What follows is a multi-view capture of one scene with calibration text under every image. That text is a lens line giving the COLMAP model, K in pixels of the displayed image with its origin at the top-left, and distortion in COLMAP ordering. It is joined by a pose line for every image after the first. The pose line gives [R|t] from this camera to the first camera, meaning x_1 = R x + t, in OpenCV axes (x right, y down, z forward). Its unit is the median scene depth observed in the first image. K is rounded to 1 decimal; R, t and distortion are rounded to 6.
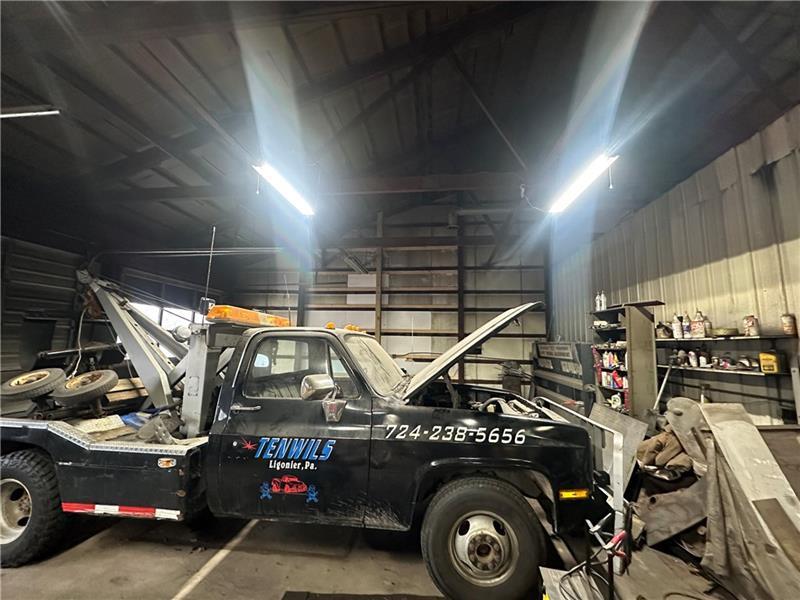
lens RADIAL K [[339.3, 0, 401.9], [0, 339.3, 298.0], [0, 0, 1]] dist [0.000561, -0.000236]
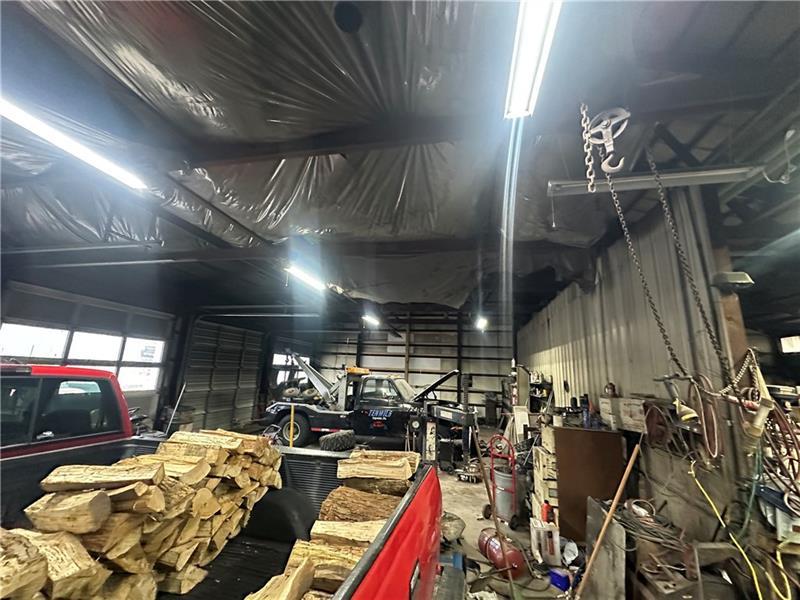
lens RADIAL K [[339.3, 0, 404.3], [0, 339.3, 300.9], [0, 0, 1]] dist [0.000561, -0.000236]
pose [[0.996521, 0.005710, -0.083142, 0.048530], [-0.012230, 0.996869, -0.078121, -0.101607], [0.082435, 0.078866, 0.993471, -0.598141]]
